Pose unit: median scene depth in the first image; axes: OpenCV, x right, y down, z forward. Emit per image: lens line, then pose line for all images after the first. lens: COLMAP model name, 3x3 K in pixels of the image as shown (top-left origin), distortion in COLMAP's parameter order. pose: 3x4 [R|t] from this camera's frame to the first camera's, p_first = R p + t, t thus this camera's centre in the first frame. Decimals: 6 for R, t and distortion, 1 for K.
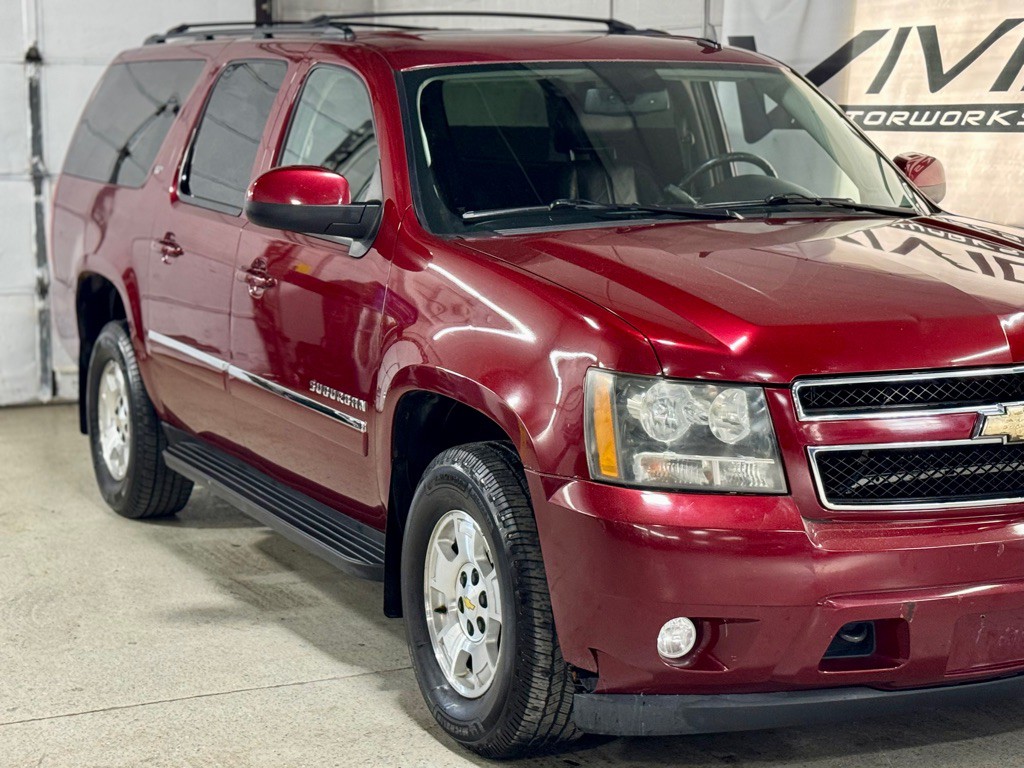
lens RADIAL K [[2124.0, 0, 512.0], [0, 2124.0, 384.0], [0, 0, 1]] dist [0.127204, 0.009975]
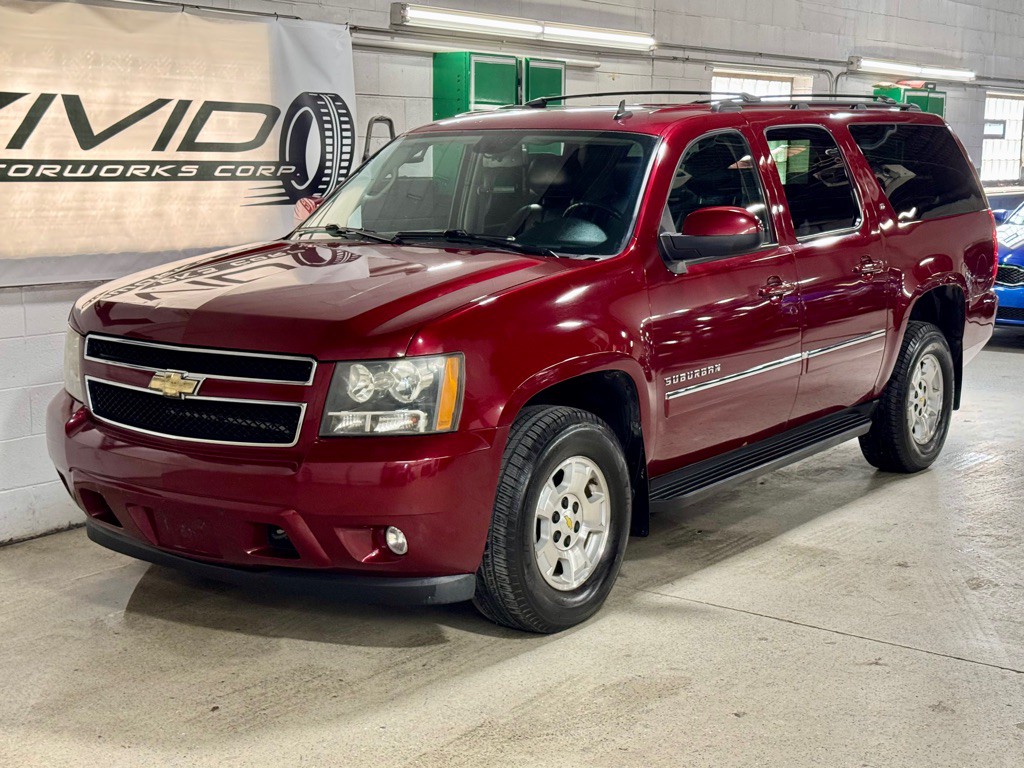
lens RADIAL K [[1486.3, 0, 512.0], [0, 1486.3, 384.0], [0, 0, 1]] dist [0.153435, -0.081051]
pose [[-0.456097, -0.127773, 0.880710, -0.778764], [0.116434, 0.972565, 0.201398, -0.167483], [-0.882281, 0.194401, -0.428706, 1.307007]]
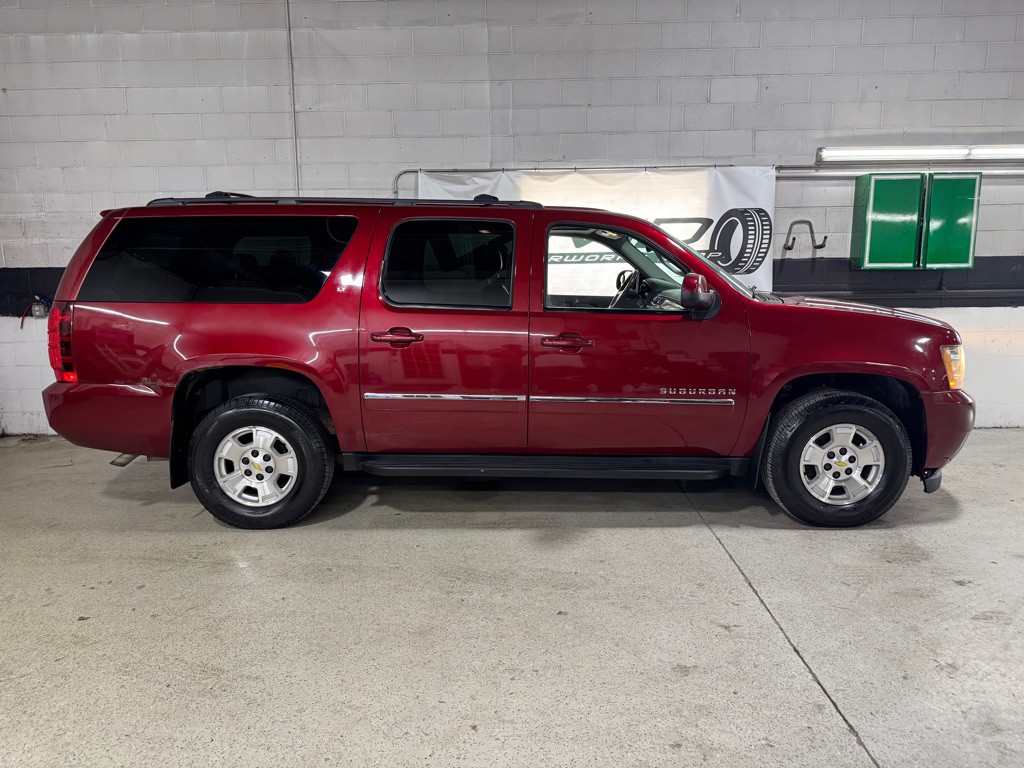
lens RADIAL K [[724.5, 0, 526.3], [0, 724.5, 385.4], [0, 0, 1]] dist [0.103785, -0.175813]
pose [[0.428682, -0.147117, 0.891397, -0.671590], [0.127620, 0.986620, 0.101459, -0.078913], [-0.894397, 0.070266, 0.441721, 0.762943]]
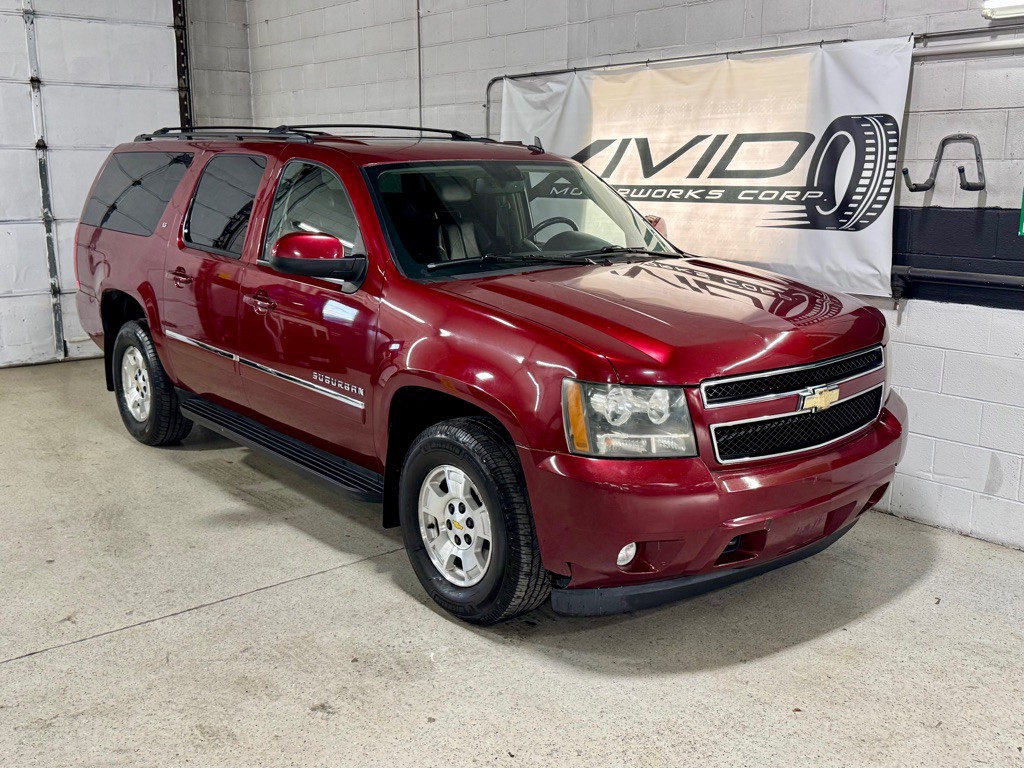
lens RADIAL K [[1043.8, 0, 526.6], [0, 1043.8, 388.4], [0, 0, 1]] dist [0.189111, -0.454189]
pose [[0.968999, -0.048053, 0.242346, -0.120652], [0.028875, 0.996208, 0.082075, -0.044201], [-0.245371, -0.072533, 0.966712, 0.214572]]
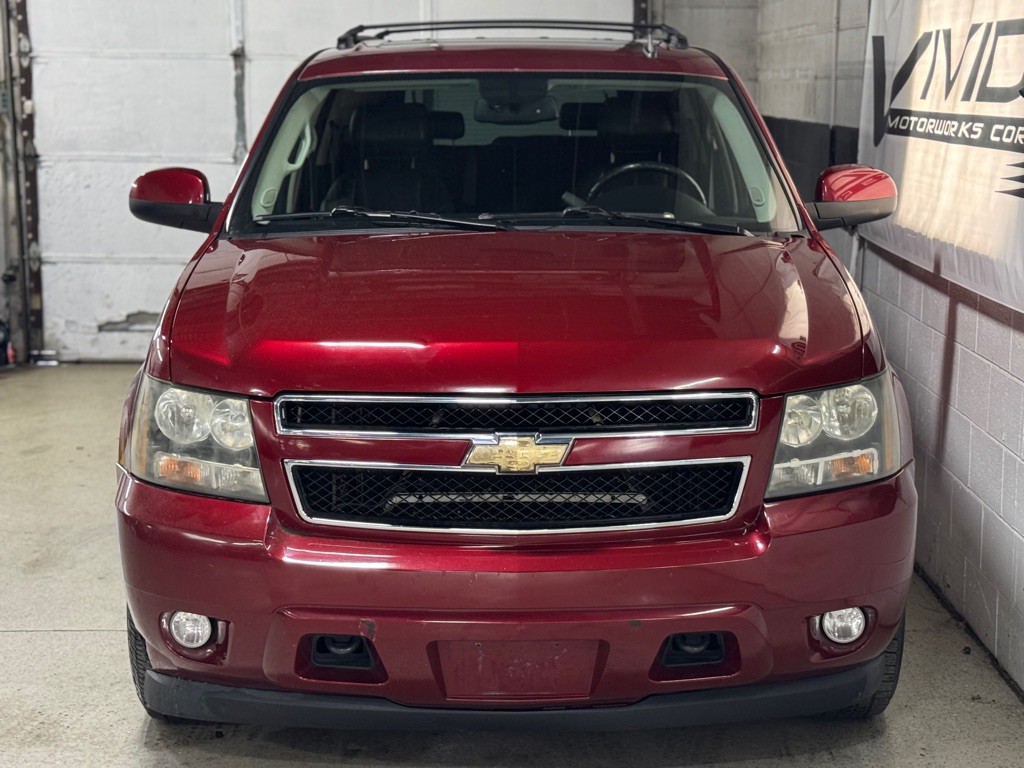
lens RADIAL K [[1924.2, 0, 512.0], [0, 1924.2, 384.0], [0, 0, 1]] dist [0.219047, 0.121596]
pose [[0.898814, 0.074400, -0.431970, 0.451489], [-0.062933, 0.997183, 0.040802, -0.037007], [0.433789, -0.009488, 0.900965, 0.144325]]
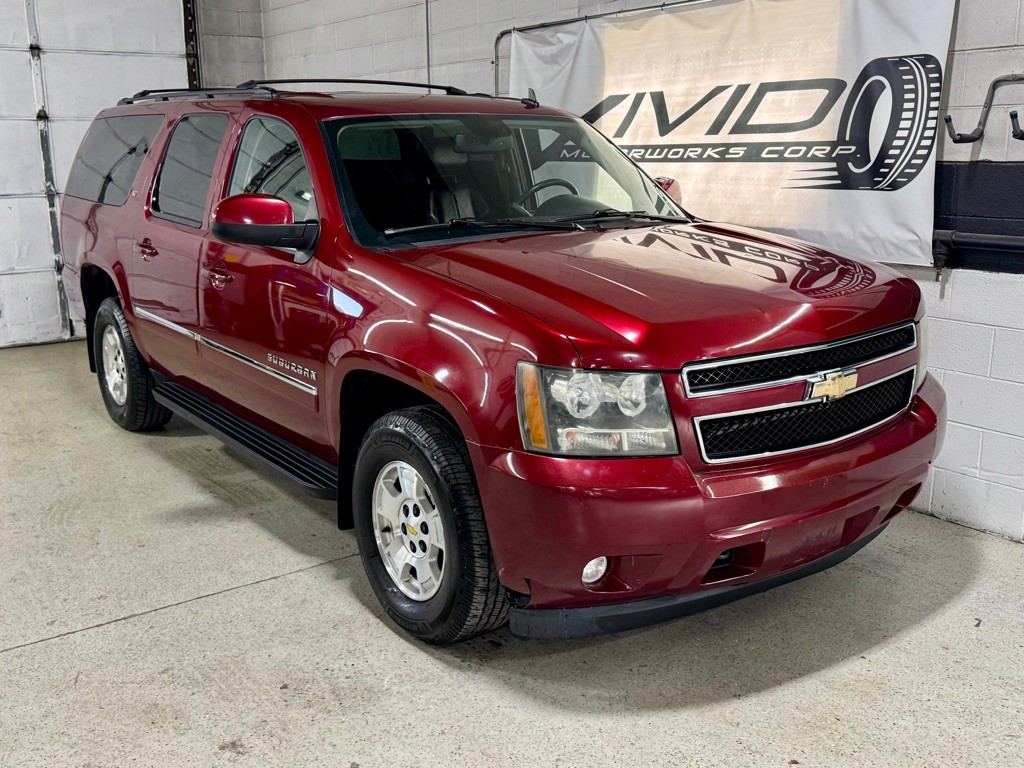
lens RADIAL K [[1043.2, 0, 524.3], [0, 1043.2, 388.0], [0, 0, 1]] dist [0.178456, -0.424772]
pose [[0.982079, -0.050688, 0.181525, -0.052755], [0.032944, 0.994496, 0.099462, -0.038293], [-0.185567, -0.091700, 0.978343, 0.285255]]
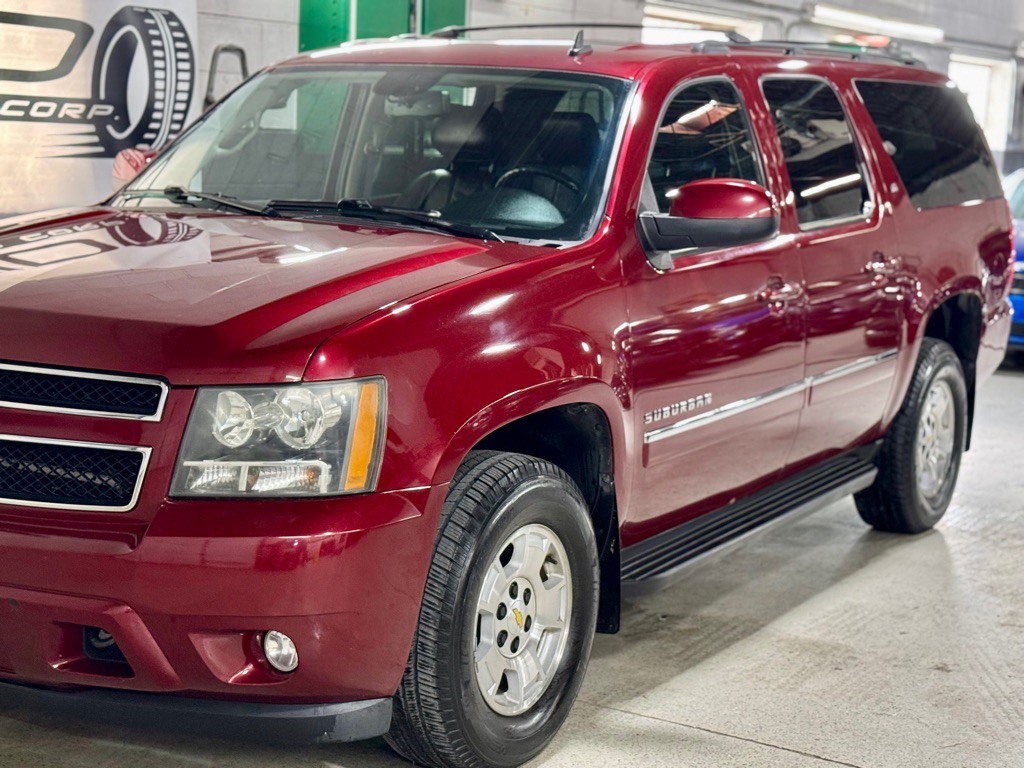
lens RADIAL K [[1768.3, 0, 512.0], [0, 1768.3, 384.0], [0, 0, 1]] dist [0.152738, -0.075150]
pose [[-0.538187, -0.133519, 0.832182, -0.648336], [0.076828, 0.975490, 0.206198, -0.156120], [-0.839316, 0.174908, -0.514738, 1.284658]]
